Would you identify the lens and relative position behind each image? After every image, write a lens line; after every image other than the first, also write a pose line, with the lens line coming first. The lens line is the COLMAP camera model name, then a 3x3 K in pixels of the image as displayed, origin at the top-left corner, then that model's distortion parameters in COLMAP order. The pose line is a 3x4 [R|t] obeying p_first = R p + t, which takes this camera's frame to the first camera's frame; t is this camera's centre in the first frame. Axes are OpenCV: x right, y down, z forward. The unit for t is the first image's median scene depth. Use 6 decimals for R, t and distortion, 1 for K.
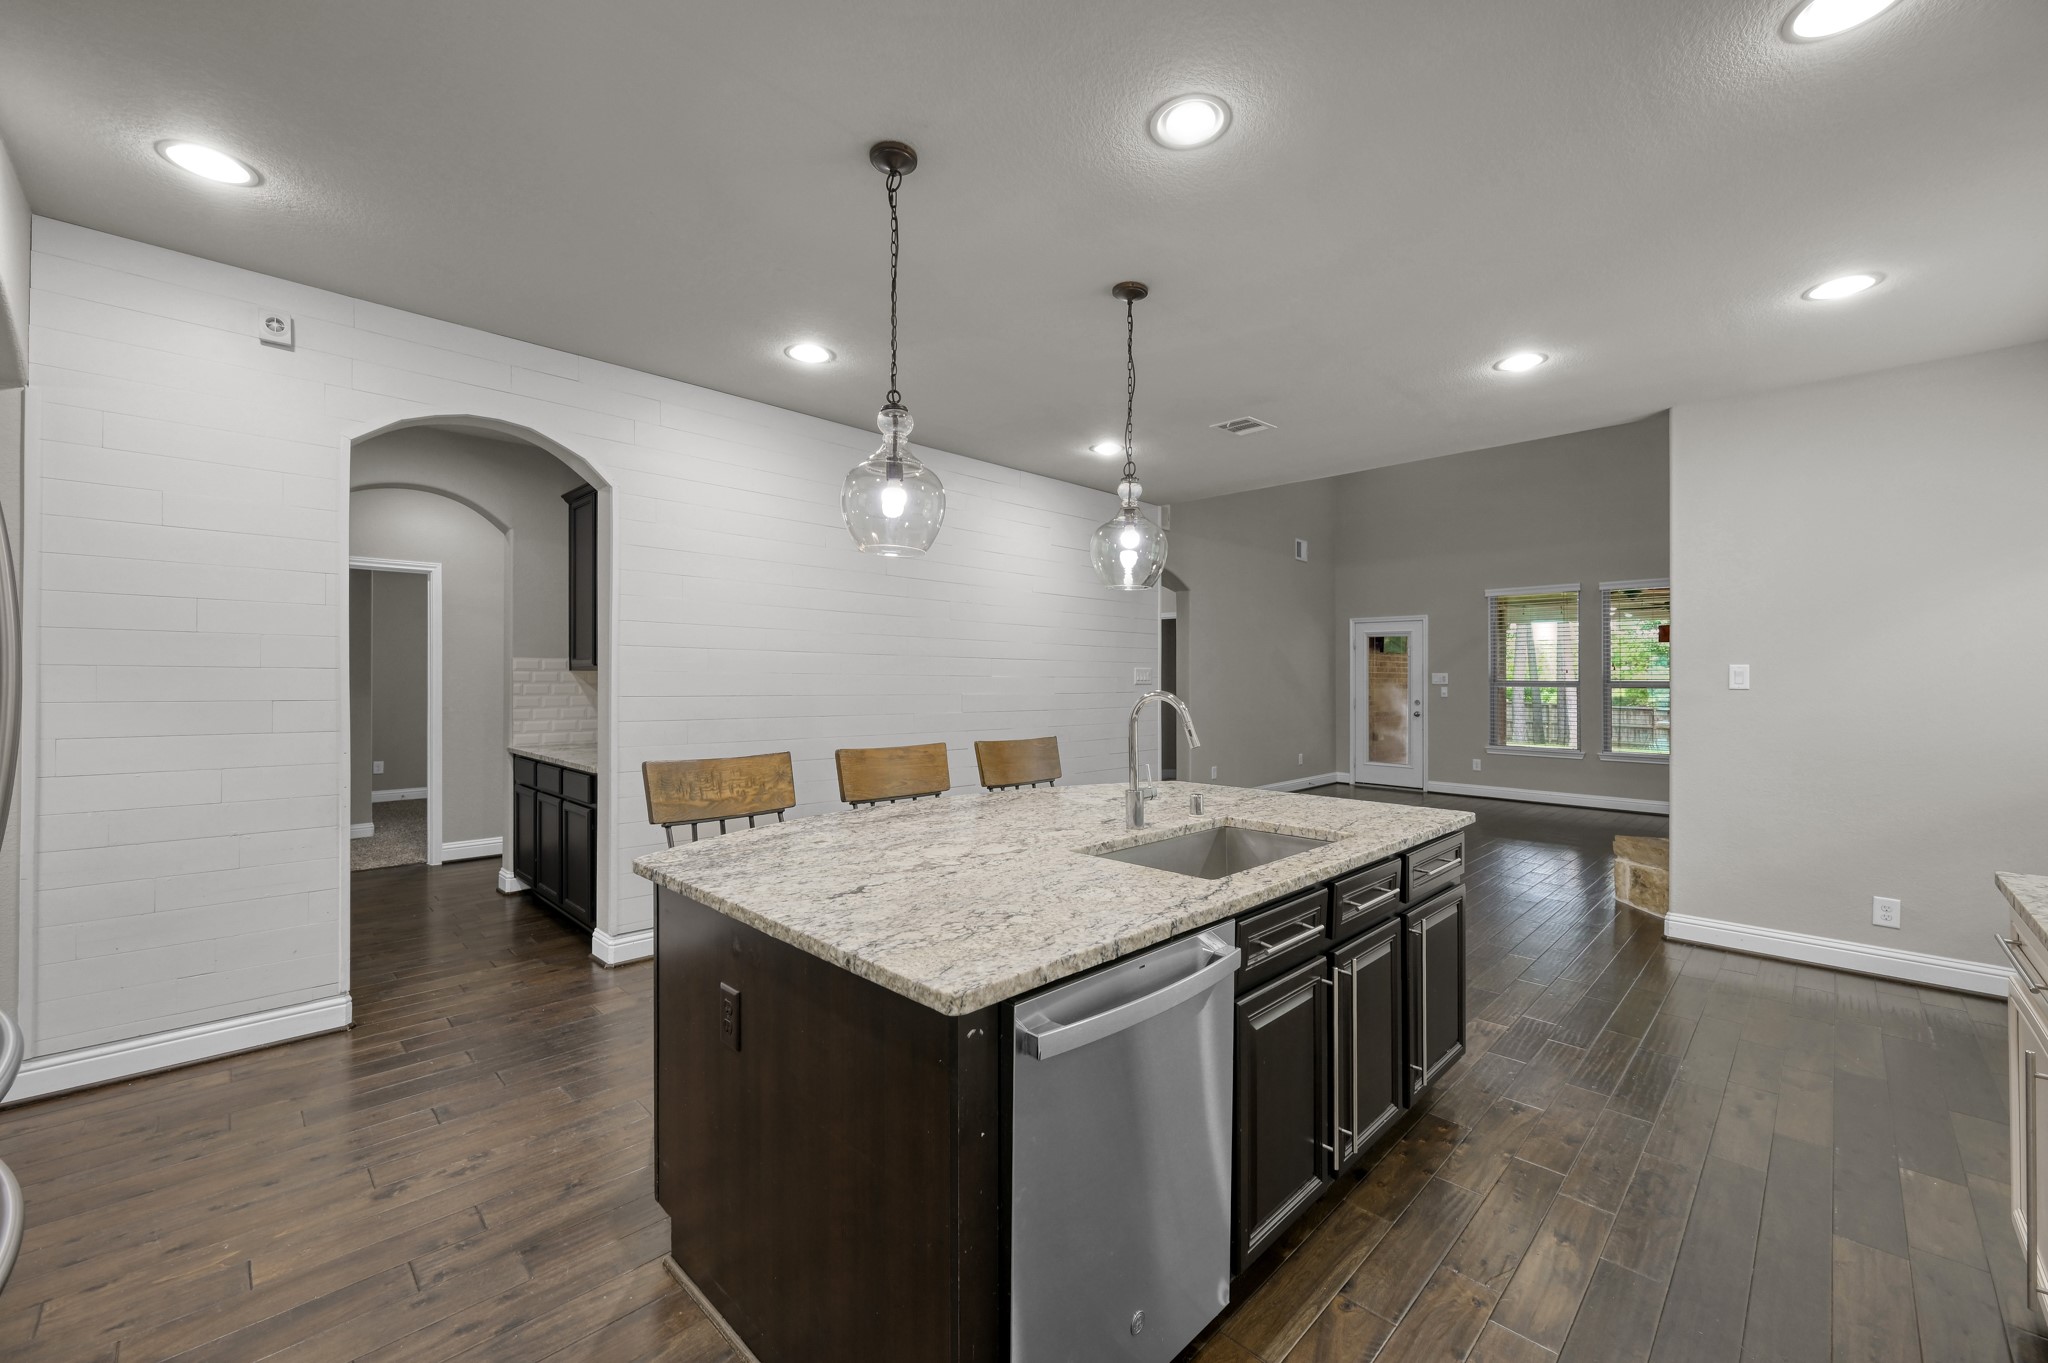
lens RADIAL K [[802.9, 0, 1021.9], [0, 802.9, 669.9], [0, 0, 1]] dist [-0.002167, 0.000559]
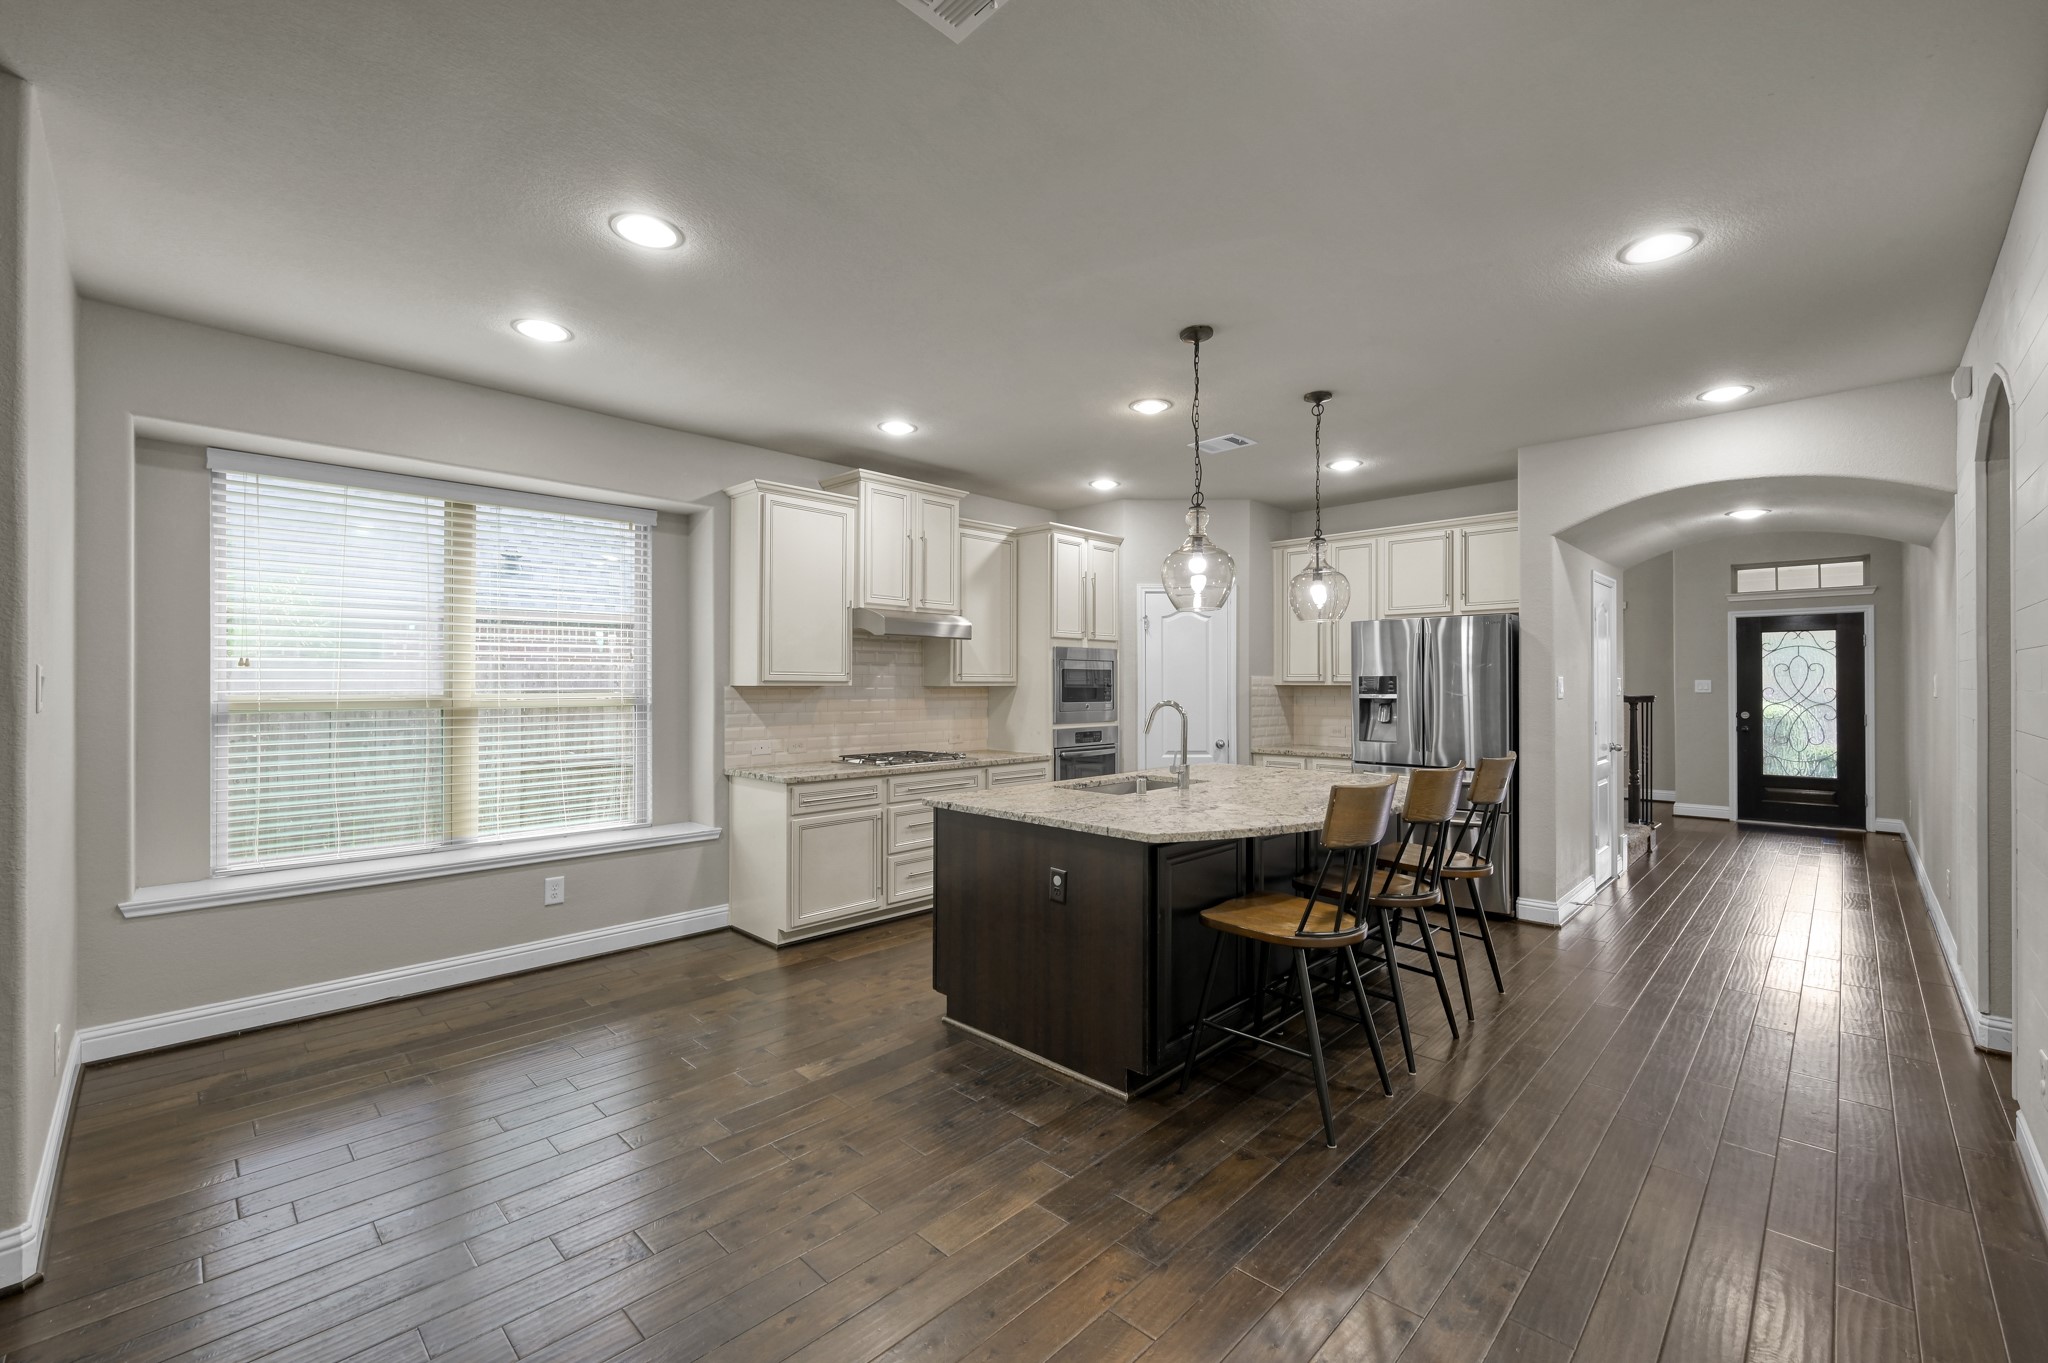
lens RADIAL K [[836.6, 0, 1037.7], [0, 836.6, 678.5], [0, 0, 1]] dist [-0.000791, 0.000006]
pose [[-0.999428, -0.008216, -0.032811, 0.237007], [-0.007593, 0.999790, -0.019060, 0.006832], [0.032961, -0.018800, -0.999280, 1.310054]]
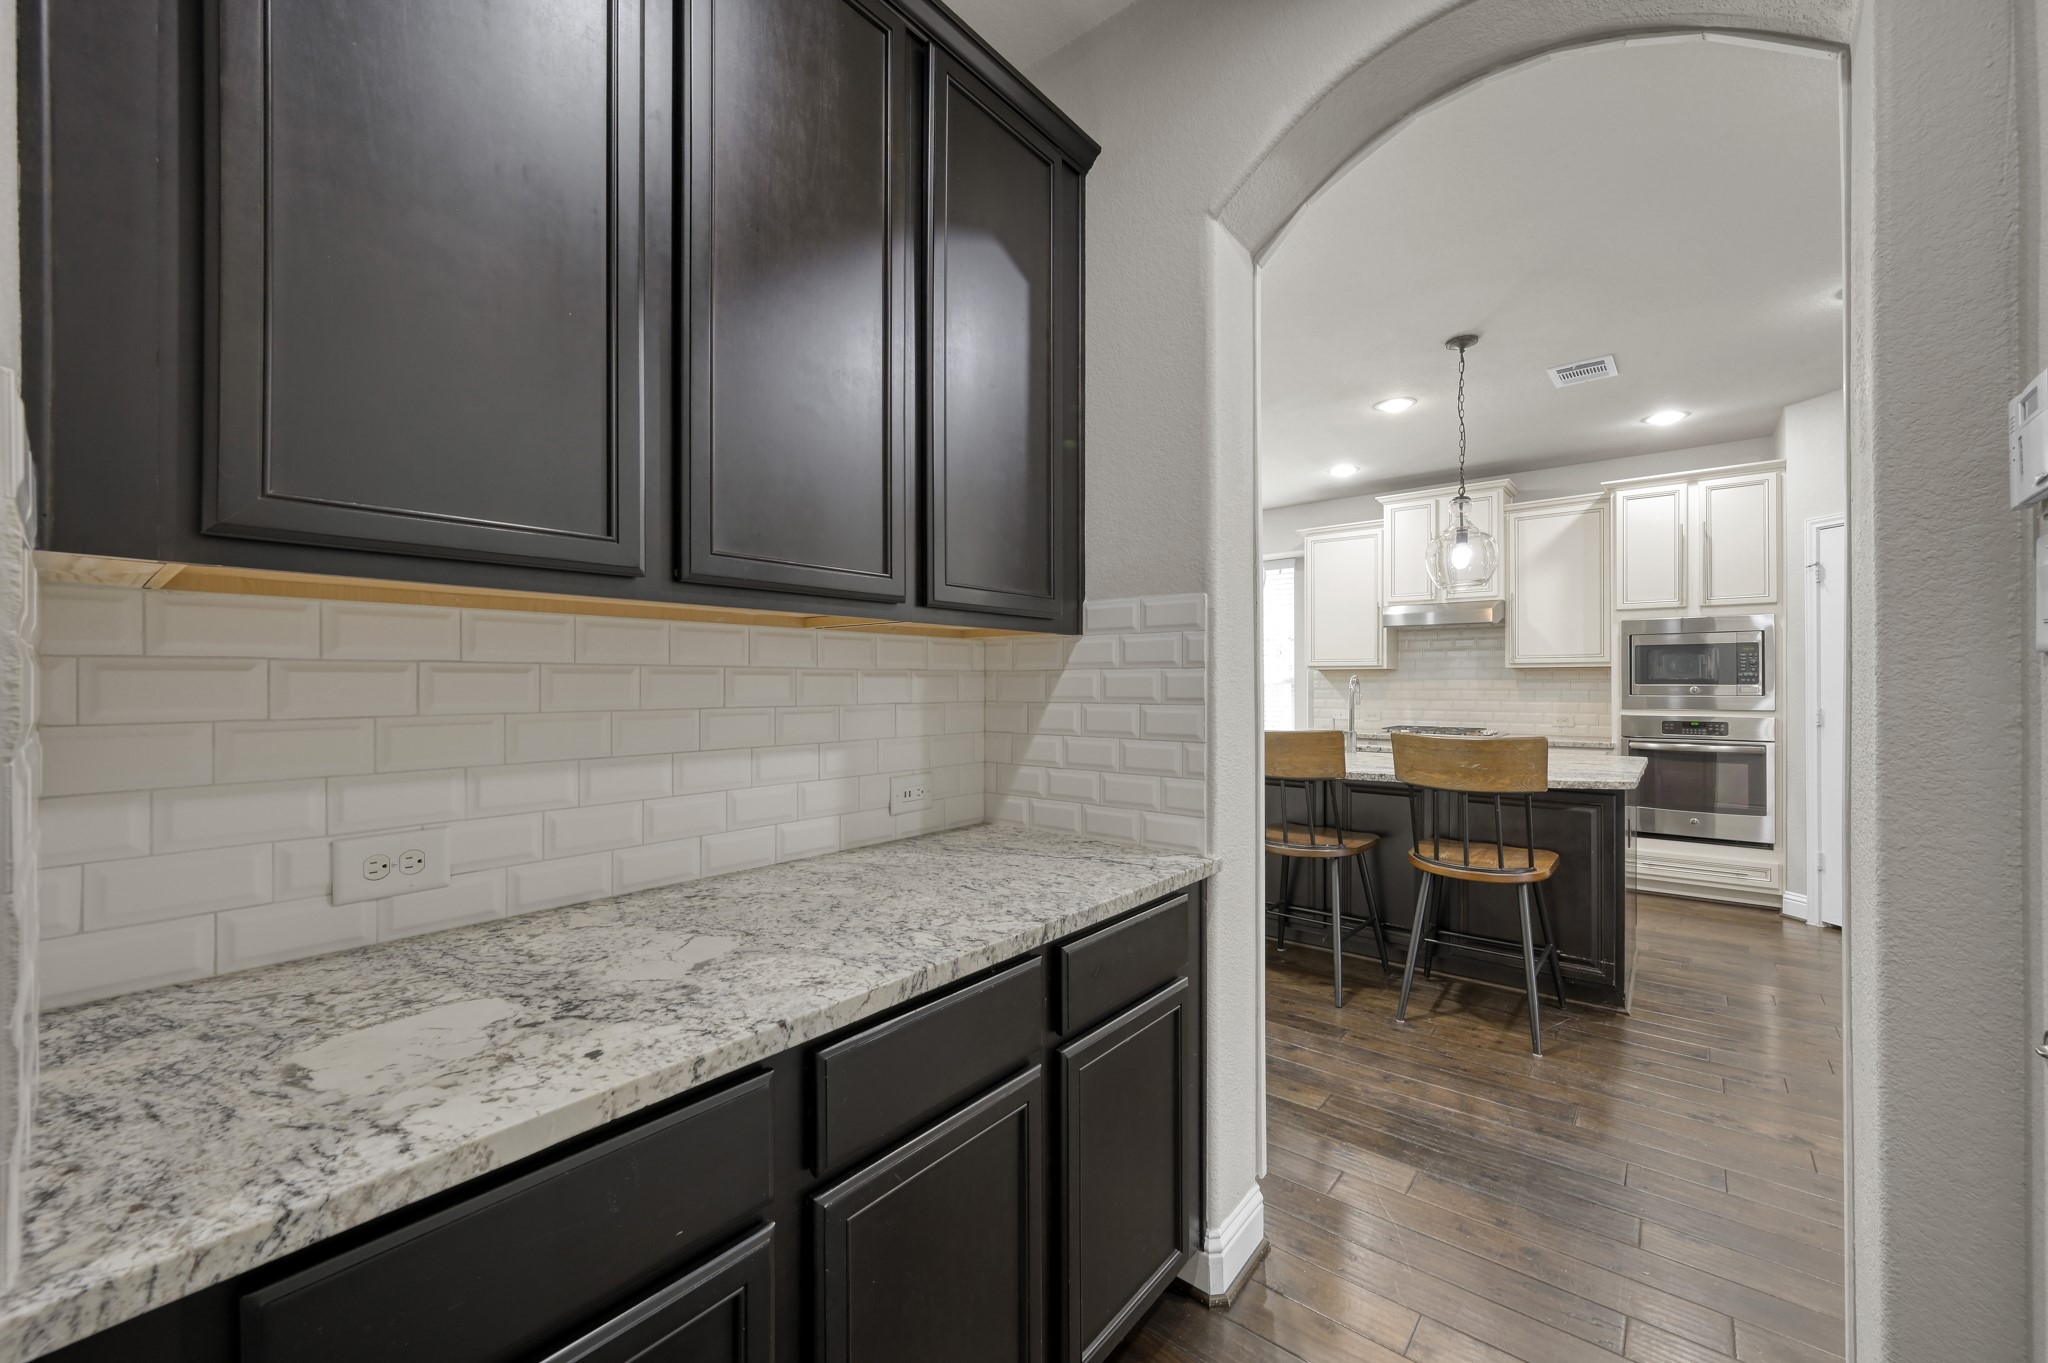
lens RADIAL K [[802.9, 0, 1024.3], [0, 802.9, 678.3], [0, 0, 1]] dist [-0.002167, 0.000559]
pose [[-0.098237, -0.000640, 0.995163, -0.784620], [-0.010383, 0.999946, -0.000382, 0.019093], [-0.995109, -0.010370, -0.098239, 0.943124]]
